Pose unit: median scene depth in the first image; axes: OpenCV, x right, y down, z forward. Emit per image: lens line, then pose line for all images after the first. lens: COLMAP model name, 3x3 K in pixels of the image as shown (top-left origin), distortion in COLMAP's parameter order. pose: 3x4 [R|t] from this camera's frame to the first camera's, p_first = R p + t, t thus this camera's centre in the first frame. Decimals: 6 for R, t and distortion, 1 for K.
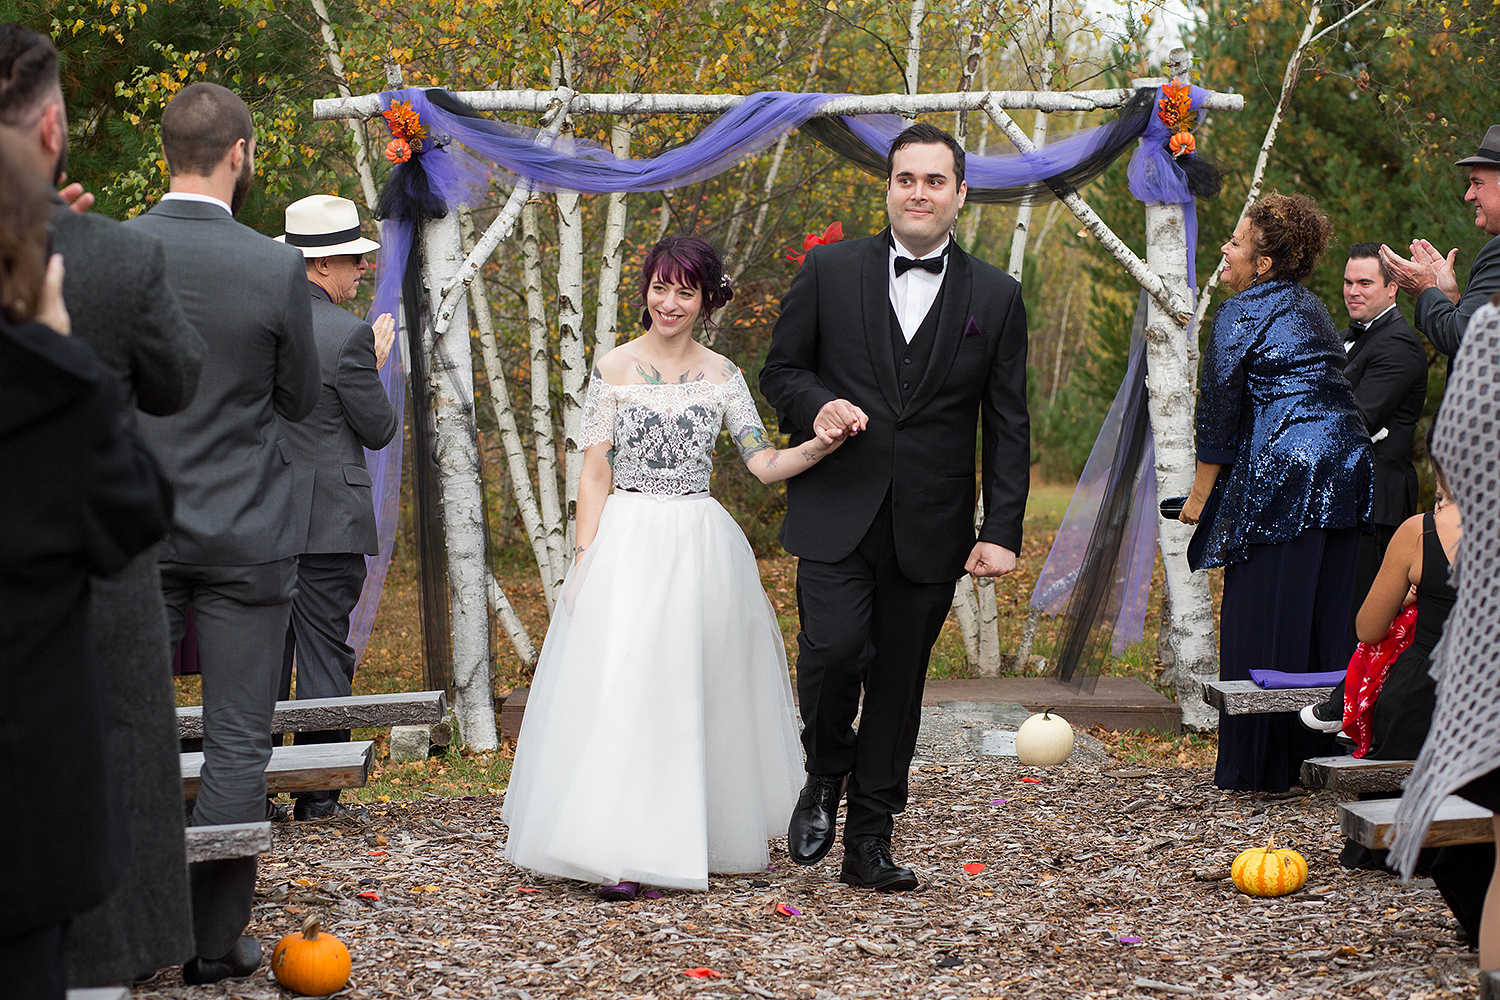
lens RADIAL K [[3758.5, 0, 747.4], [0, 3758.5, 502.2], [0, 0, 1]] dist [-0.058107, 0.000000]
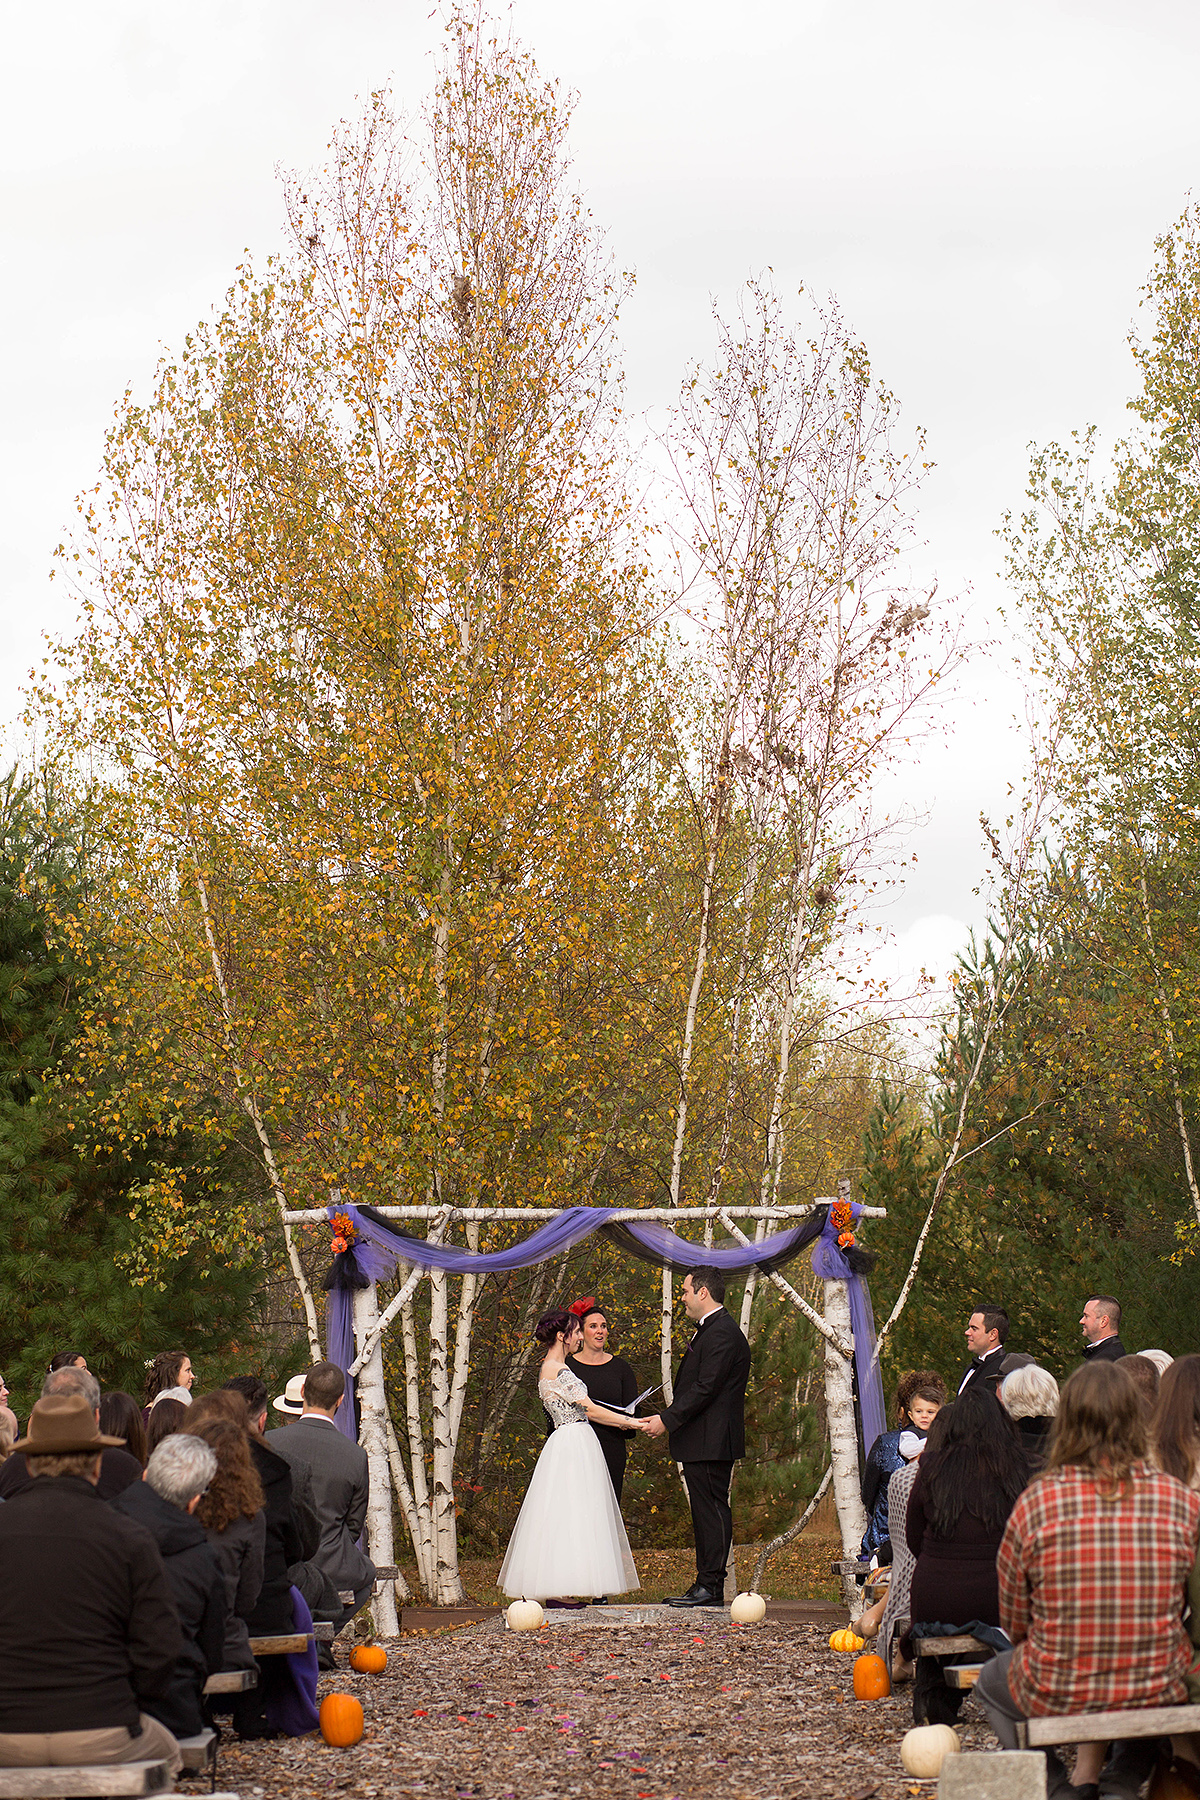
lens RADIAL K [[4510.1, 0, 606.3], [0, 4510.1, 907.2], [0, 0, 1]] dist [-0.058107, 0.000000]
pose [[0.999813, 0.002330, 0.019189, -0.018481], [0.000582, 0.988629, -0.150375, 0.047363], [-0.019322, 0.150358, 0.988443, -0.842815]]
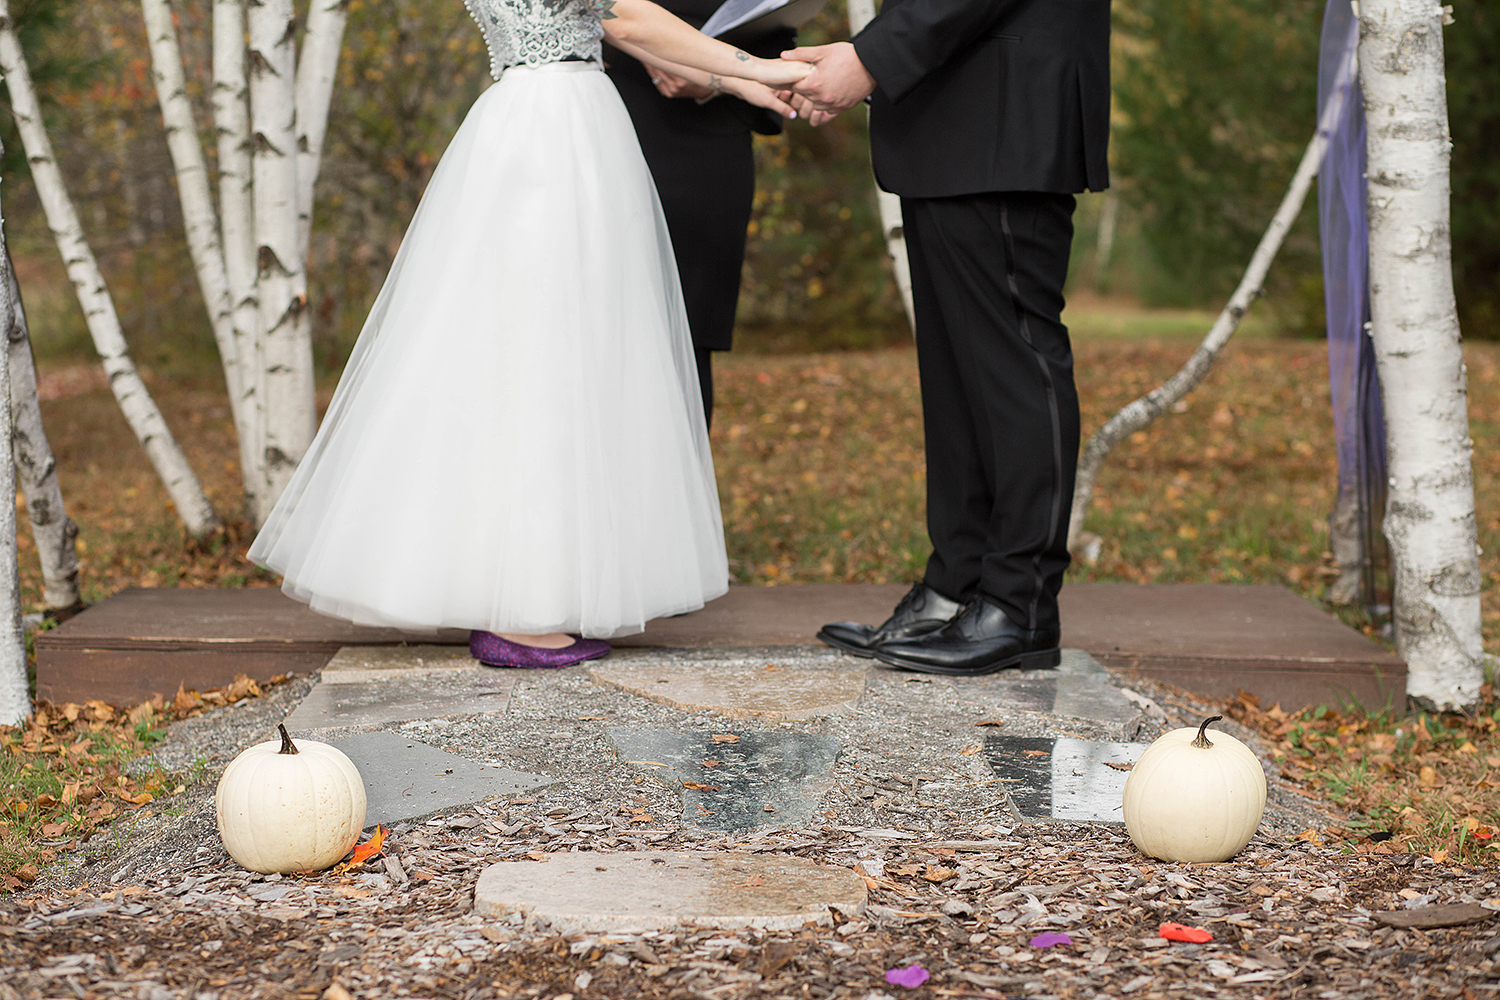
lens RADIAL K [[3758.5, 0, 754.3], [0, 3758.5, 501.4], [0, 0, 1]] dist [-0.058107, 0.000000]
pose [[0.999744, 0.017794, 0.014002, 0.021522], [-0.018431, 0.998737, 0.046746, 0.011652], [-0.013152, -0.046992, 0.998809, 0.506422]]
